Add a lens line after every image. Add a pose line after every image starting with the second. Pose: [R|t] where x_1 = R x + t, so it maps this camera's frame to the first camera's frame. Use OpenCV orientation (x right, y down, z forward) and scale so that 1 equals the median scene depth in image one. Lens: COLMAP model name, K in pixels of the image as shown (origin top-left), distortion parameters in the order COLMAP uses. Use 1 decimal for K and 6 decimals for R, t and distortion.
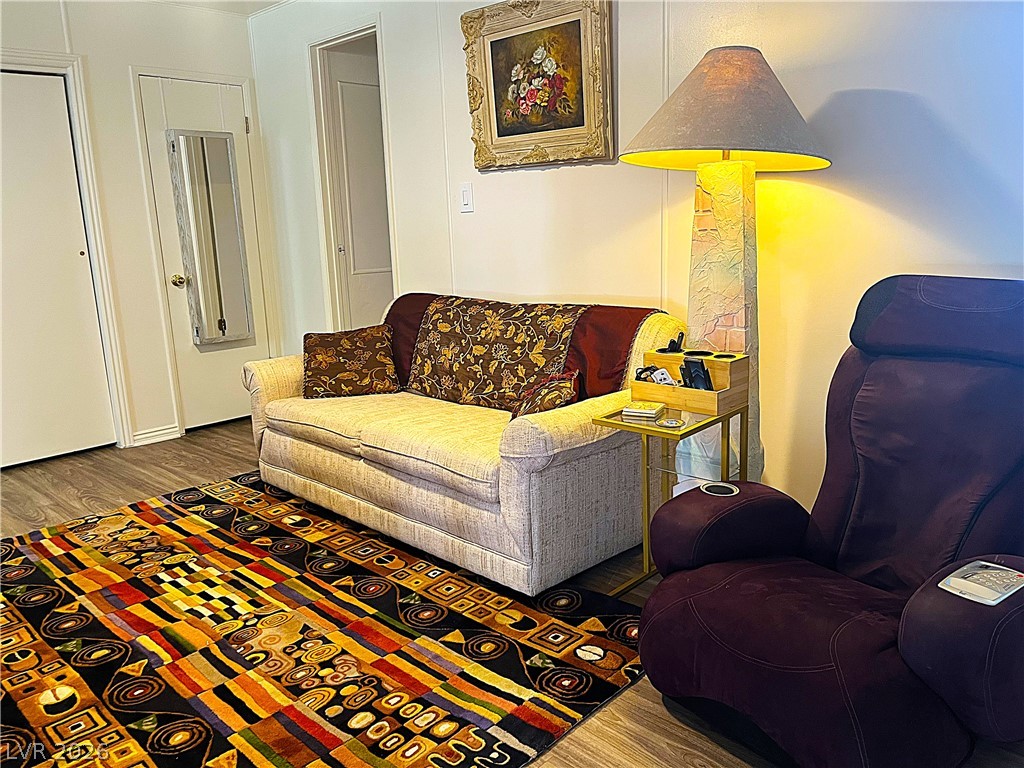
lens RADIAL K [[779.8, 0, 496.6], [0, 779.8, 388.5], [0, 0, 1]] dist [0.078148, -0.127112]
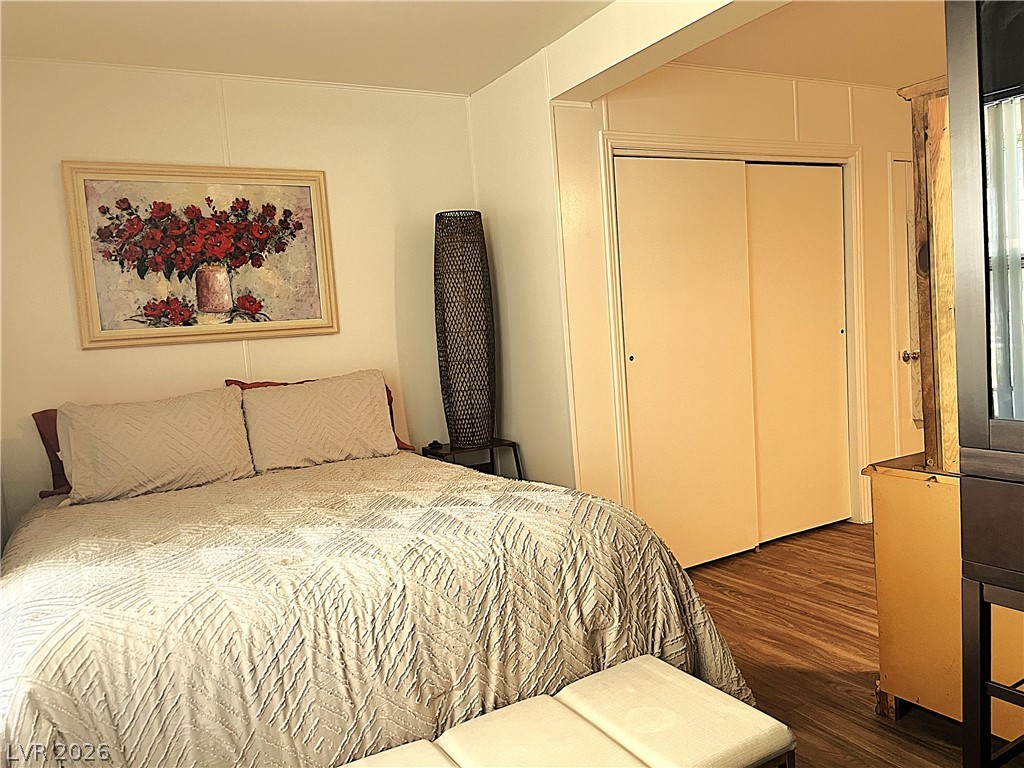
lens RADIAL K [[779.8, 0, 496.6], [0, 779.8, 388.5], [0, 0, 1]] dist [0.078148, -0.127112]
pose [[0.956086, -0.016449, -0.292625, -1.071482], [-0.017334, 0.993502, -0.112483, 0.045181], [0.292574, 0.112616, 0.949588, -0.175913]]
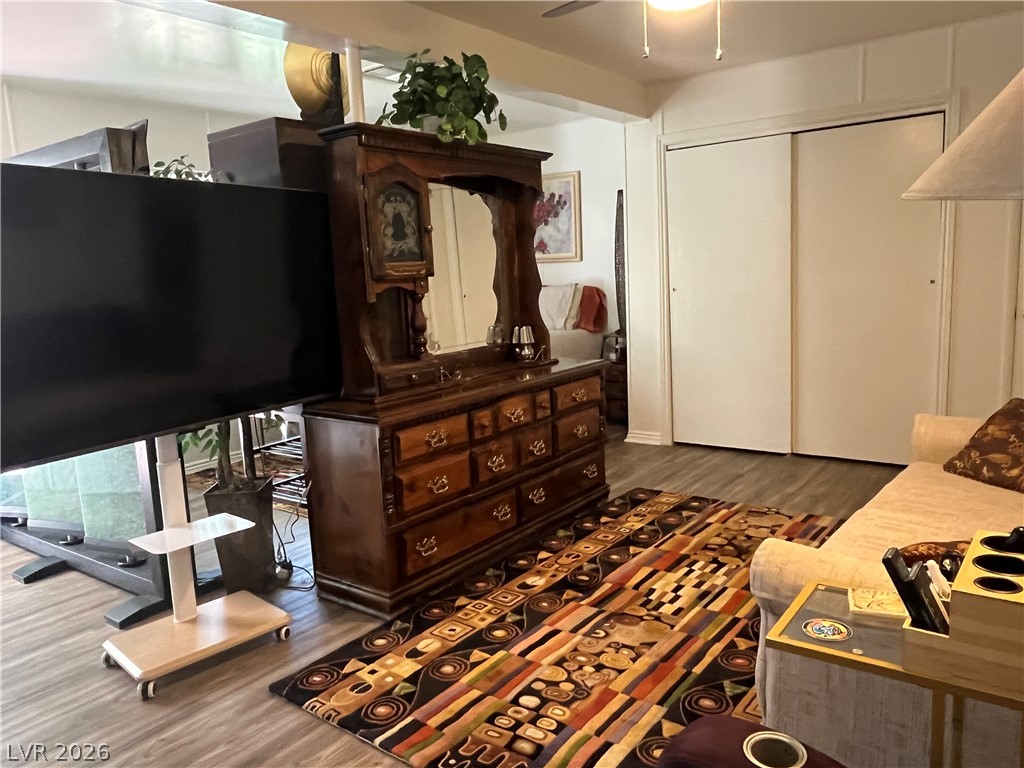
lens RADIAL K [[750.8, 0, 512.0], [0, 750.8, 384.0], [0, 0, 1]] dist [-0.023520, -0.002269]
pose [[0.103930, 0.183259, -0.977555, 0.647987], [-0.167318, 0.972092, 0.164446, -0.178054], [0.980410, 0.146472, 0.131692, 0.569507]]
